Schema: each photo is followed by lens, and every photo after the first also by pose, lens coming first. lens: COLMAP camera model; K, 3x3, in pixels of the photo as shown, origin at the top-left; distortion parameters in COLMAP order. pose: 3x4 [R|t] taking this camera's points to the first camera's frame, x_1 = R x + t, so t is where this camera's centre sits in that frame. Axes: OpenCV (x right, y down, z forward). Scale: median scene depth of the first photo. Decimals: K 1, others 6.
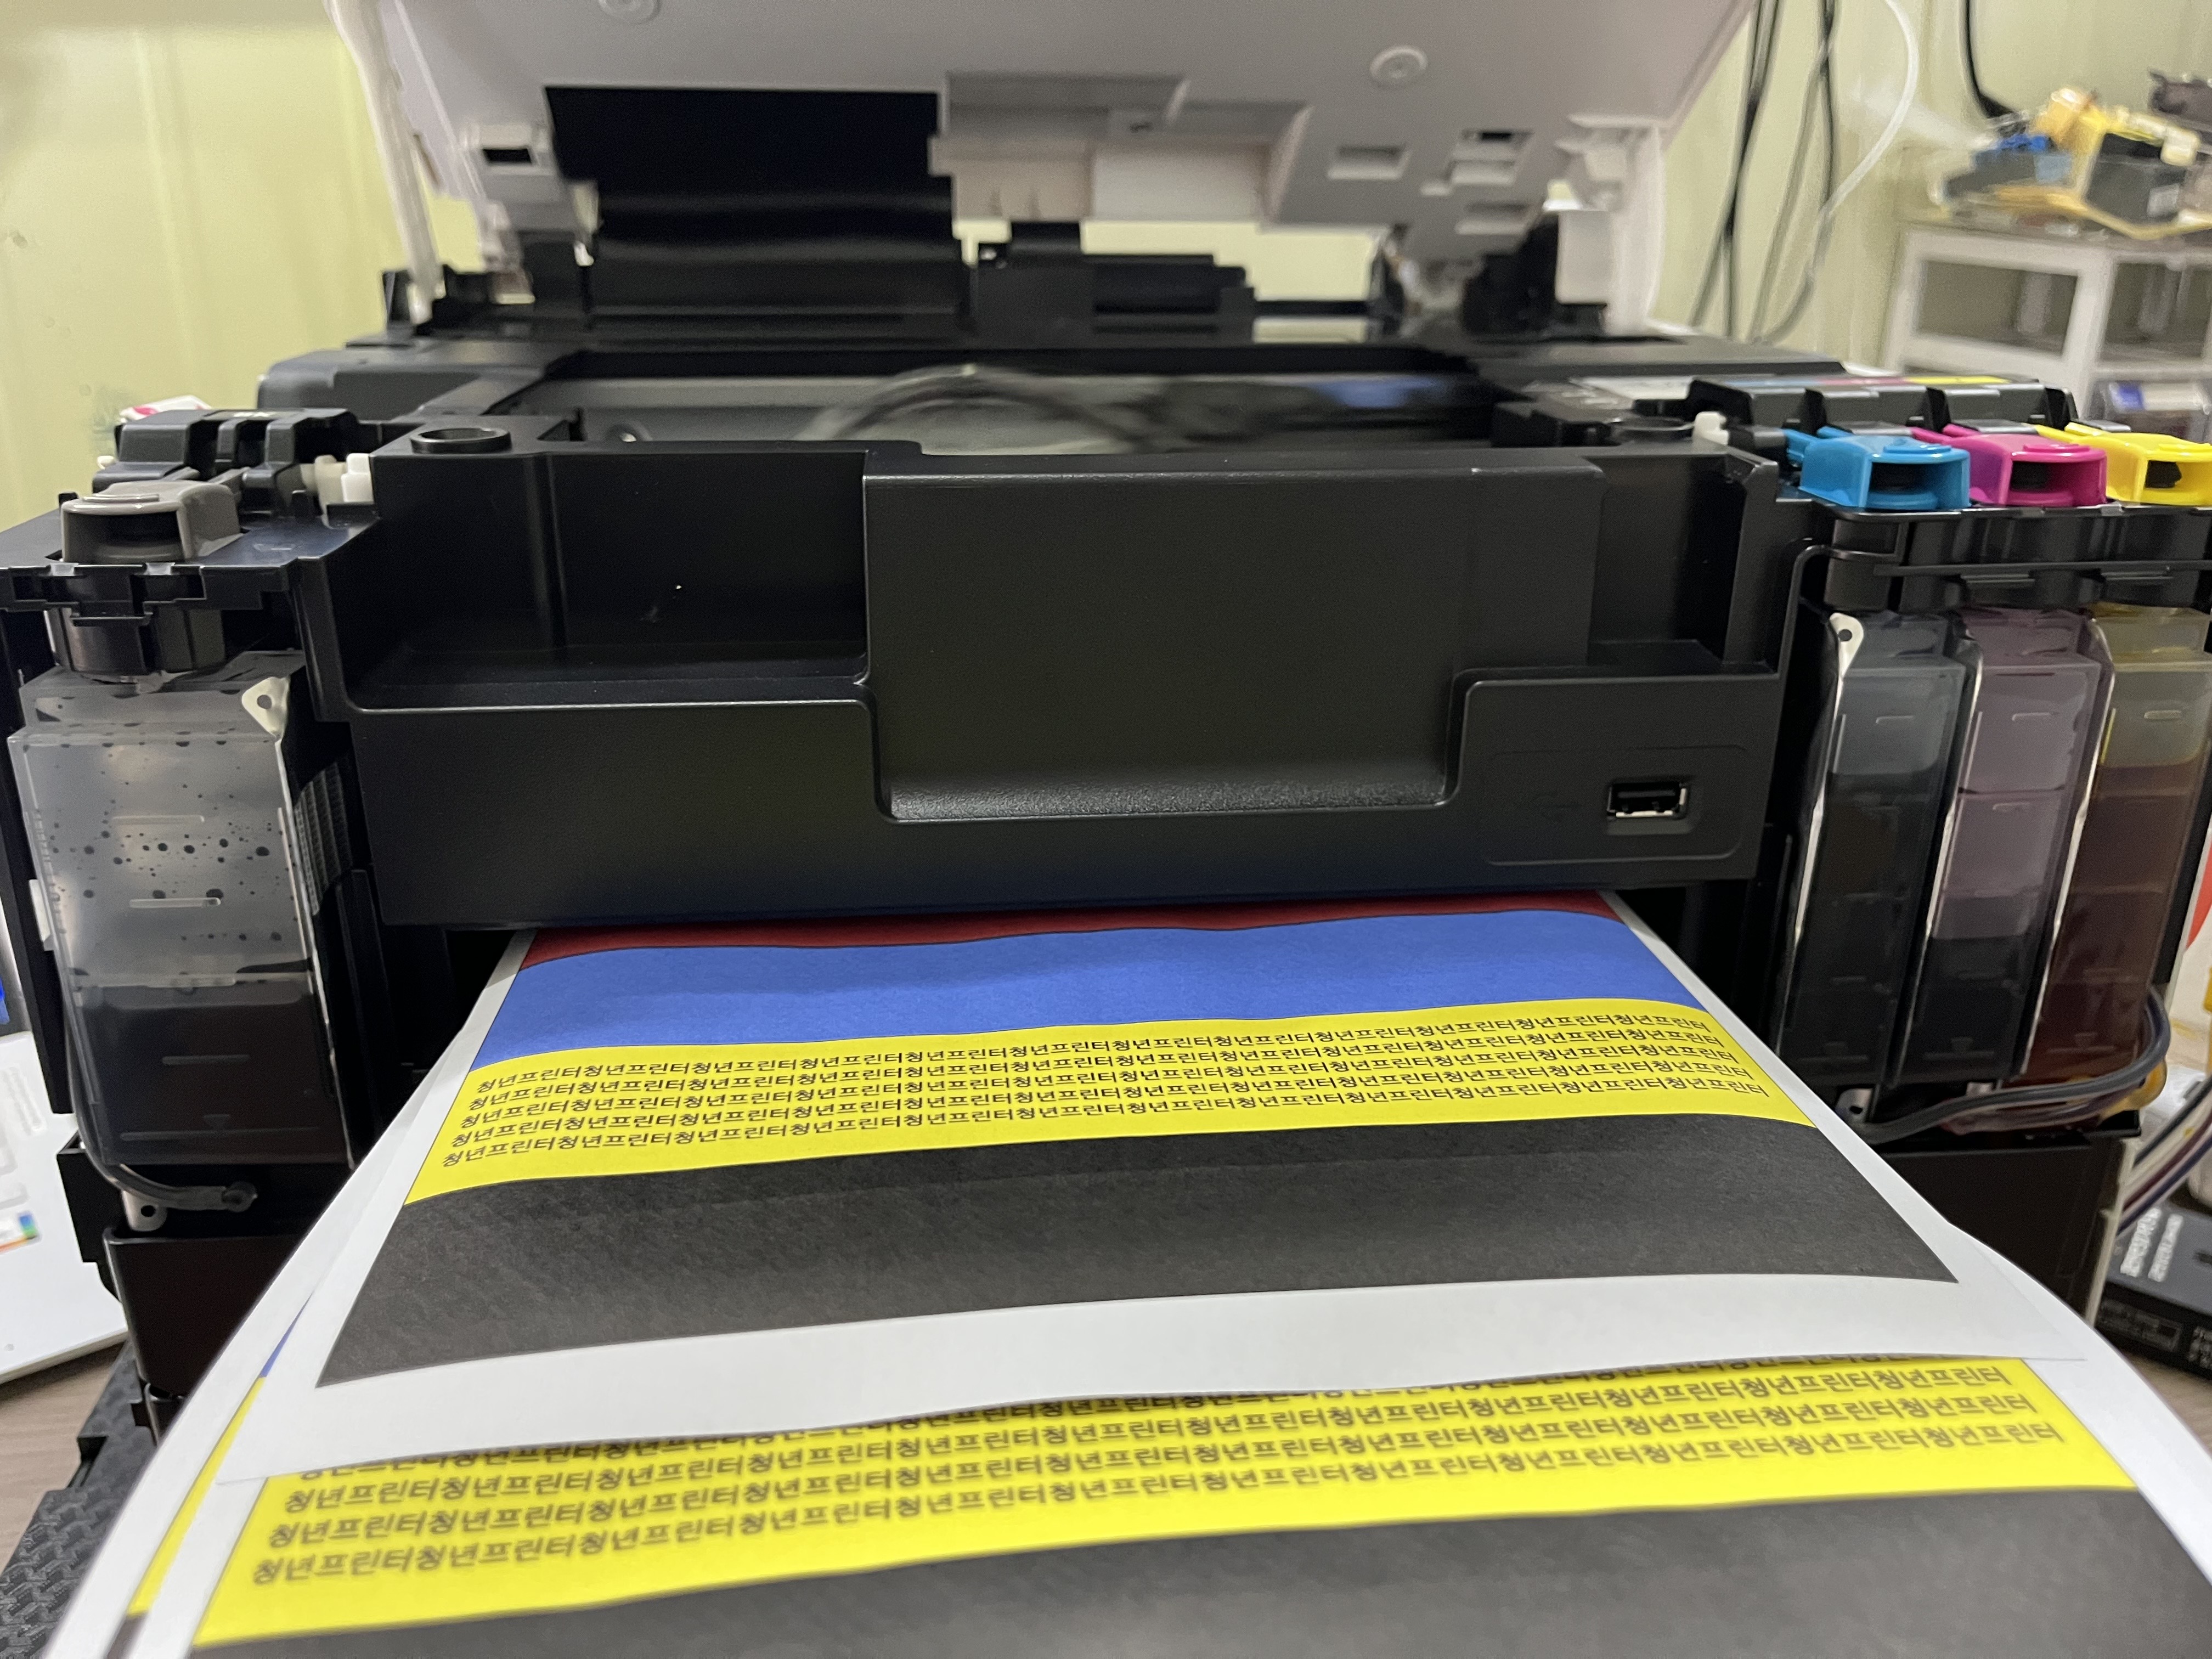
lens RADIAL K [[1707.3, 0, 1106.0], [0, 1707.3, 829.5], [0, 0, 1]] dist [-0.001305, -0.007915]
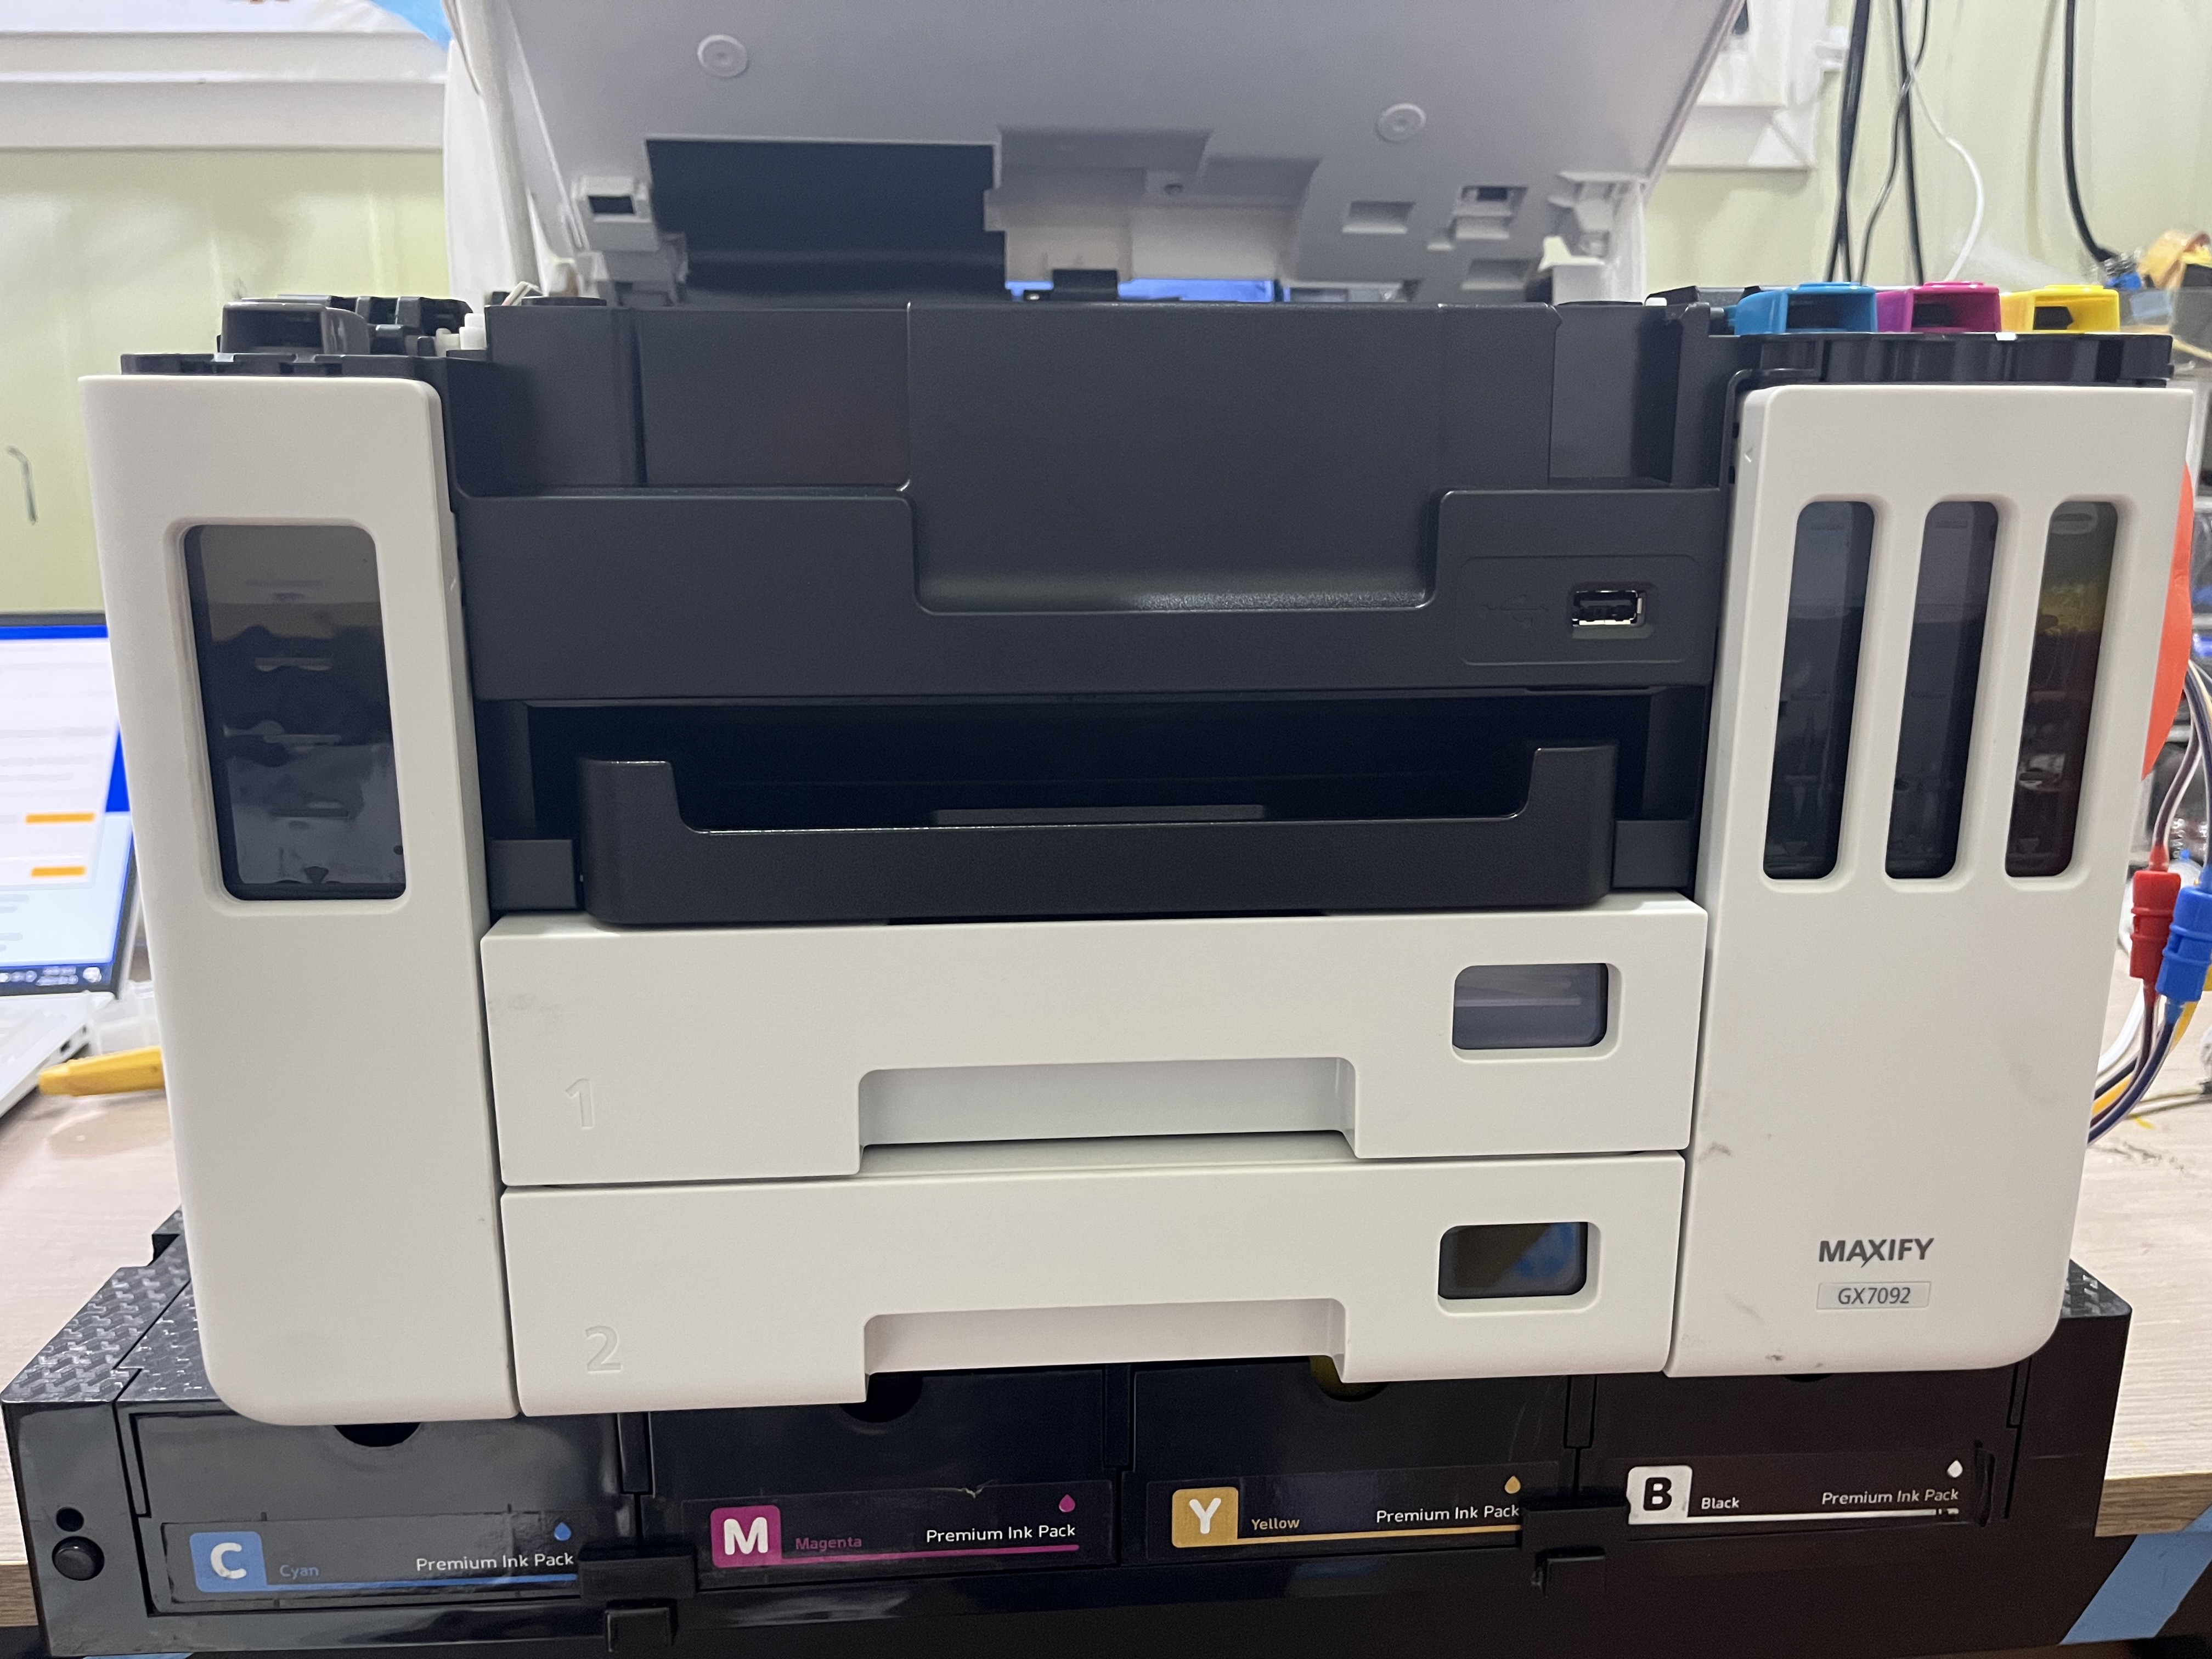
lens RADIAL K [[1697.0, 0, 1123.2], [0, 1697.0, 827.7], [0, 0, 1]] dist [0.009434, 0.001676]
pose [[0.999677, 0.006983, -0.024424, 0.017471], [-0.010269, 0.990502, -0.137116, 0.160680], [0.023235, 0.137322, 0.990254, -0.047893]]
